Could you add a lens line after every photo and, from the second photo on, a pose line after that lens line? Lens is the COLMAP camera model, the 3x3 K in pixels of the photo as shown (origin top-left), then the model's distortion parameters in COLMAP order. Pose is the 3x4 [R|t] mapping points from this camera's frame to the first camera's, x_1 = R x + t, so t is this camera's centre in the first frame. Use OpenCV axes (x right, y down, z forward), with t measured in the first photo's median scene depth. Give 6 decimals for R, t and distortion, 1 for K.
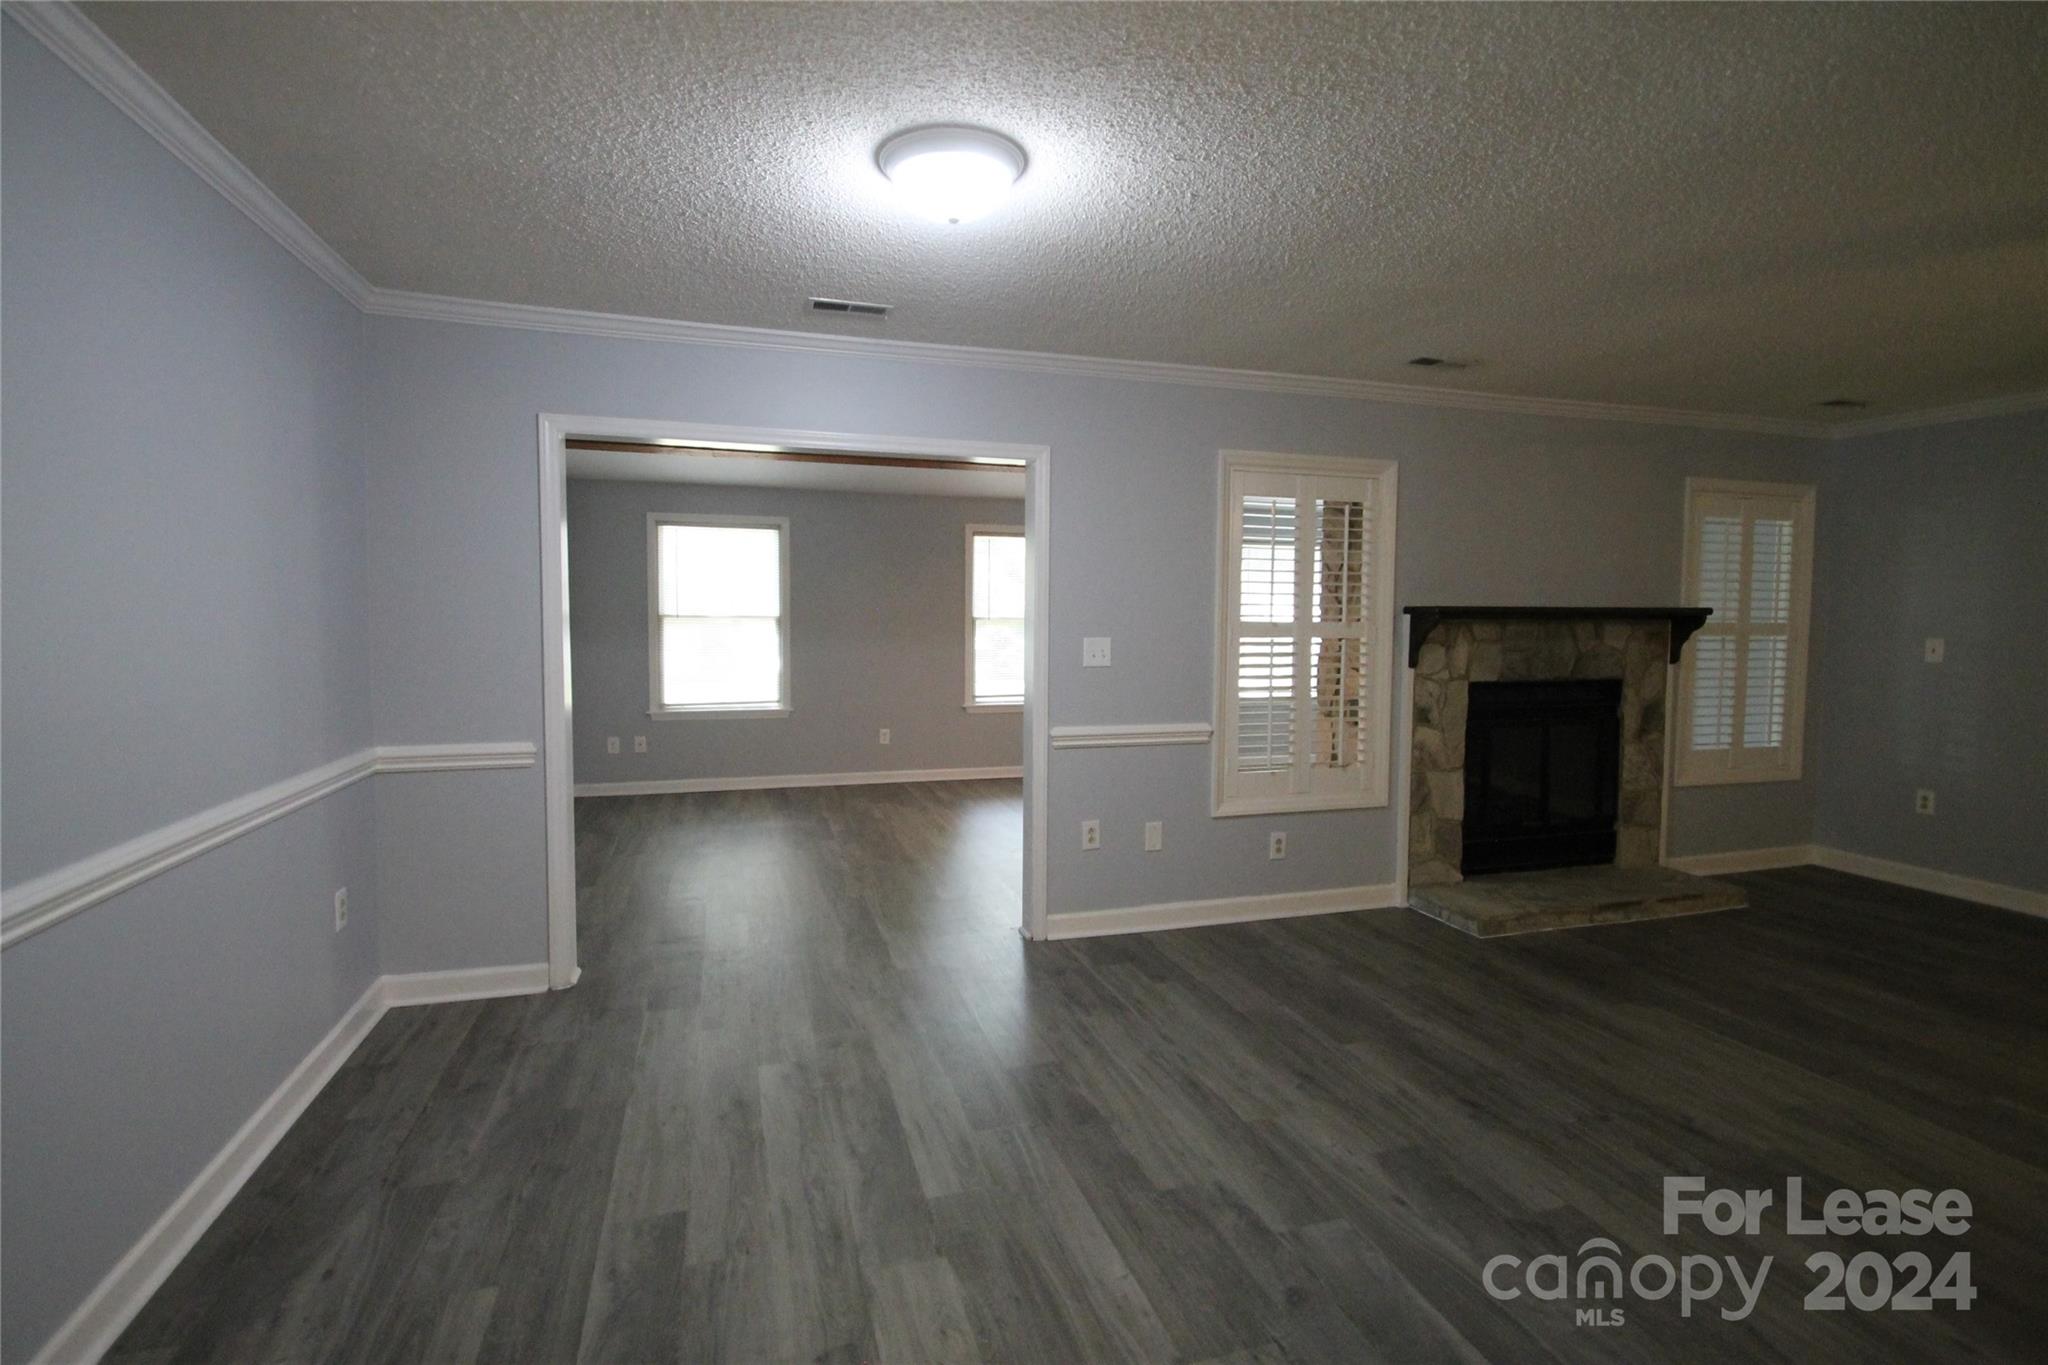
lens RADIAL K [[966.7, 0, 1029.0], [0, 966.7, 670.7], [0, 0, 1]] dist [0.009079, -0.010224]
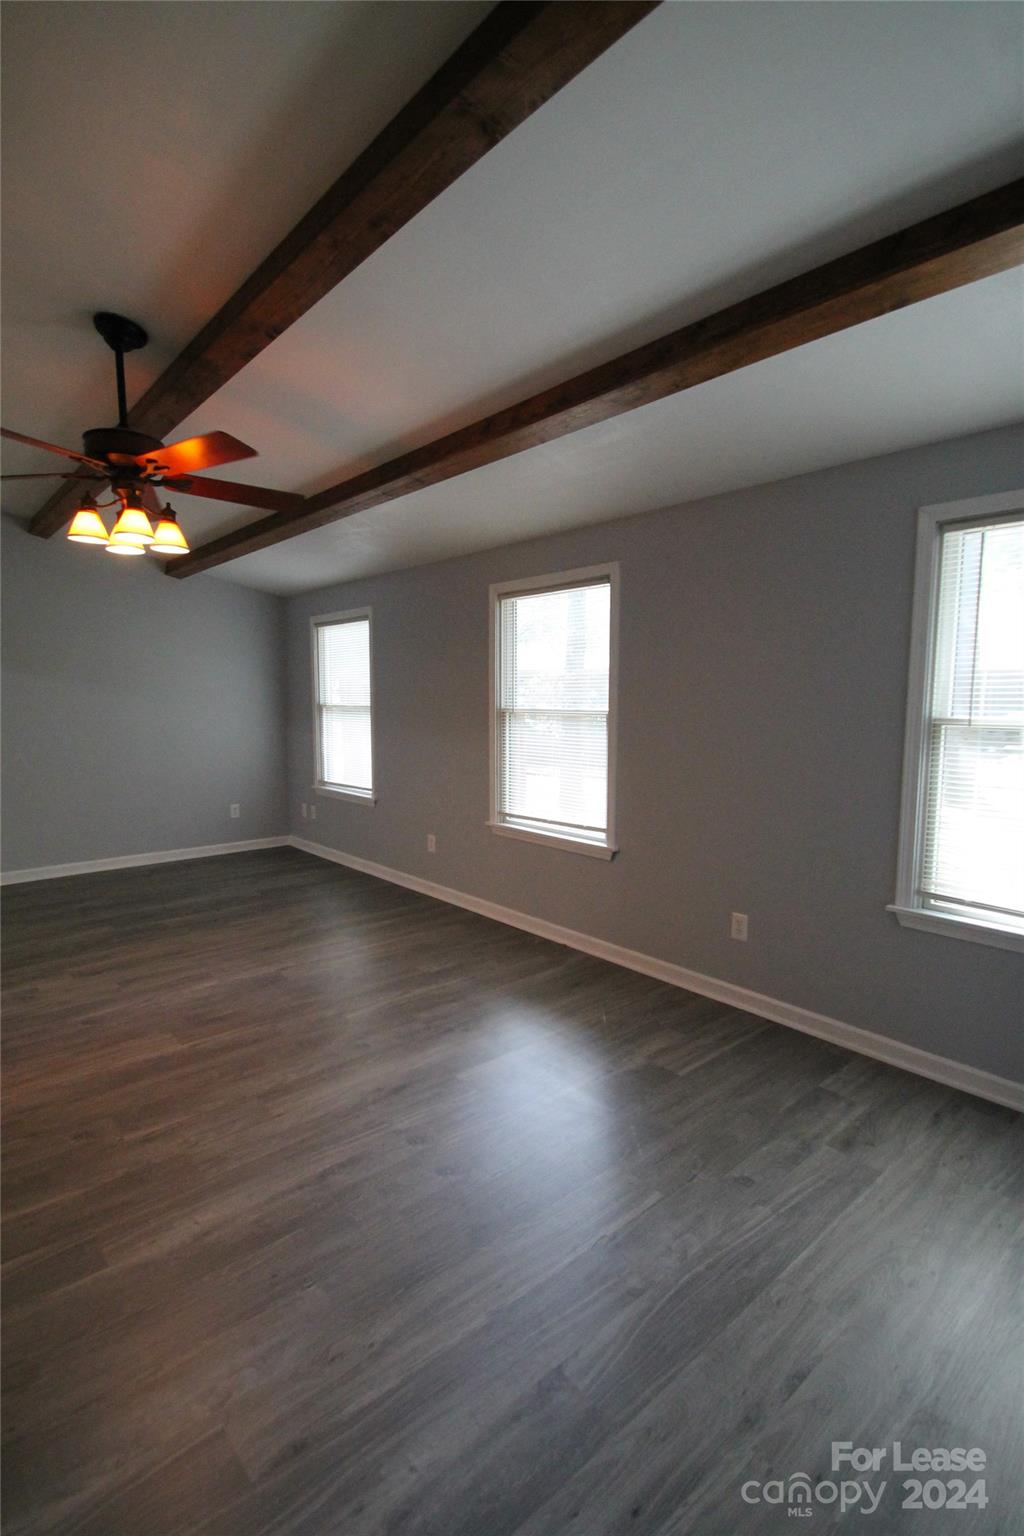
lens RADIAL K [[740.2, 0, 512.0], [0, 740.2, 768.0], [0, 0, 1]] dist [0.046083, 0.000261]
pose [[0.393830, 0.090630, -0.914705, 0.819404], [-0.042033, 0.995862, 0.080574, -0.097408], [0.918222, 0.006715, 0.396009, 1.329428]]
